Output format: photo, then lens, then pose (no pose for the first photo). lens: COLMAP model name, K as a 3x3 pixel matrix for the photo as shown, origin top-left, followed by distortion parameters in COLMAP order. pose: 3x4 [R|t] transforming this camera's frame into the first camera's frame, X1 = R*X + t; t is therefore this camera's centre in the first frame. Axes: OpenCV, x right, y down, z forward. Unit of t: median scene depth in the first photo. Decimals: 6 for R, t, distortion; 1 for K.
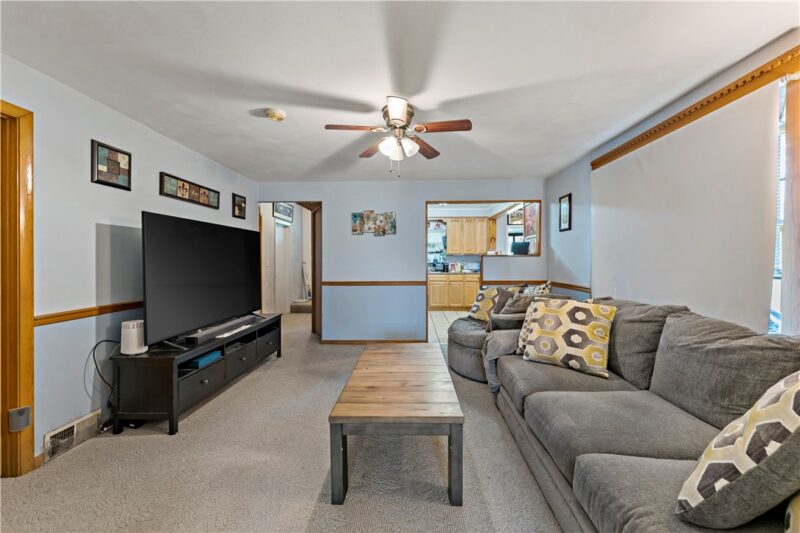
lens RADIAL K [[324.1, 0, 405.5], [0, 324.1, 266.5], [0, 0, 1]] dist [-0.002386, 0.000317]
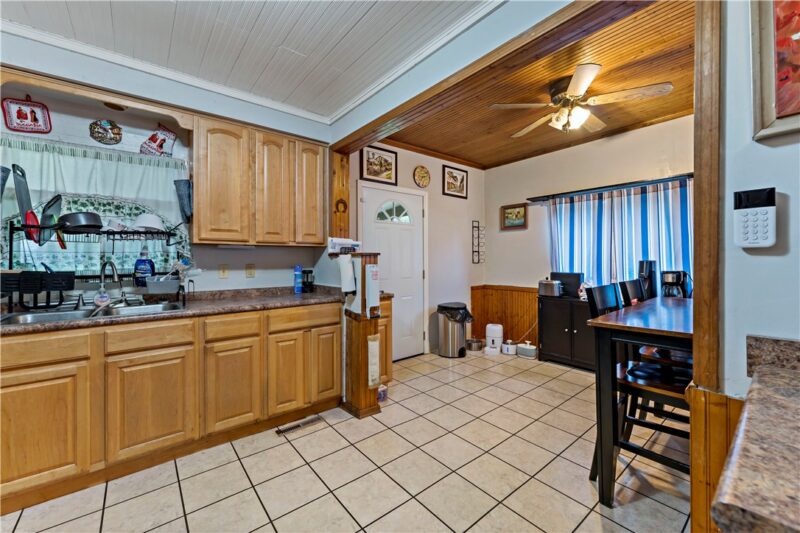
lens RADIAL K [[324.1, 0, 410.1], [0, 324.1, 256.4], [0, 0, 1]] dist [-0.002386, 0.000317]
pose [[0.747718, 0.004025, 0.664004, 0.080139], [0.015691, 0.999595, -0.023728, -0.014924], [-0.663831, 0.028160, 0.747353, 0.656664]]
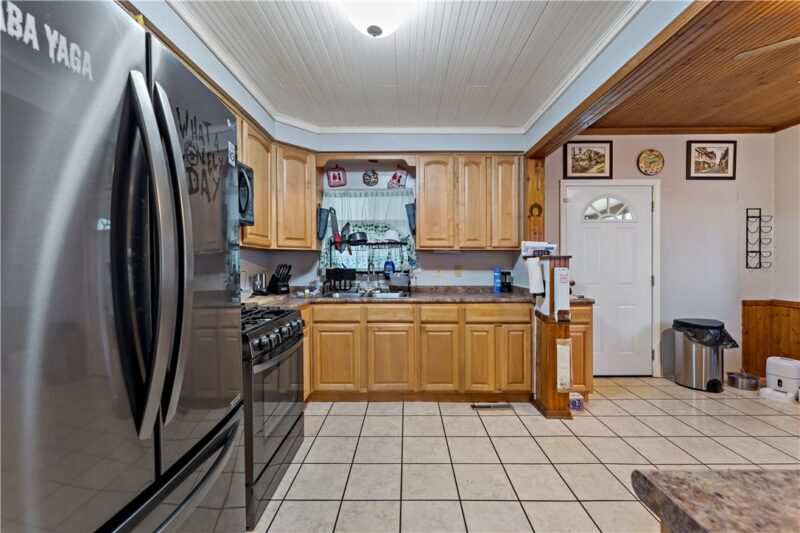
lens RADIAL K [[324.1, 0, 402.3], [0, 324.1, 263.6], [0, 0, 1]] dist [-0.002386, 0.000317]
pose [[0.999778, 0.001714, 0.020996, 0.101983], [-0.001463, 0.999928, -0.011938, -0.014996], [-0.021015, 0.011904, 0.999708, 0.609190]]
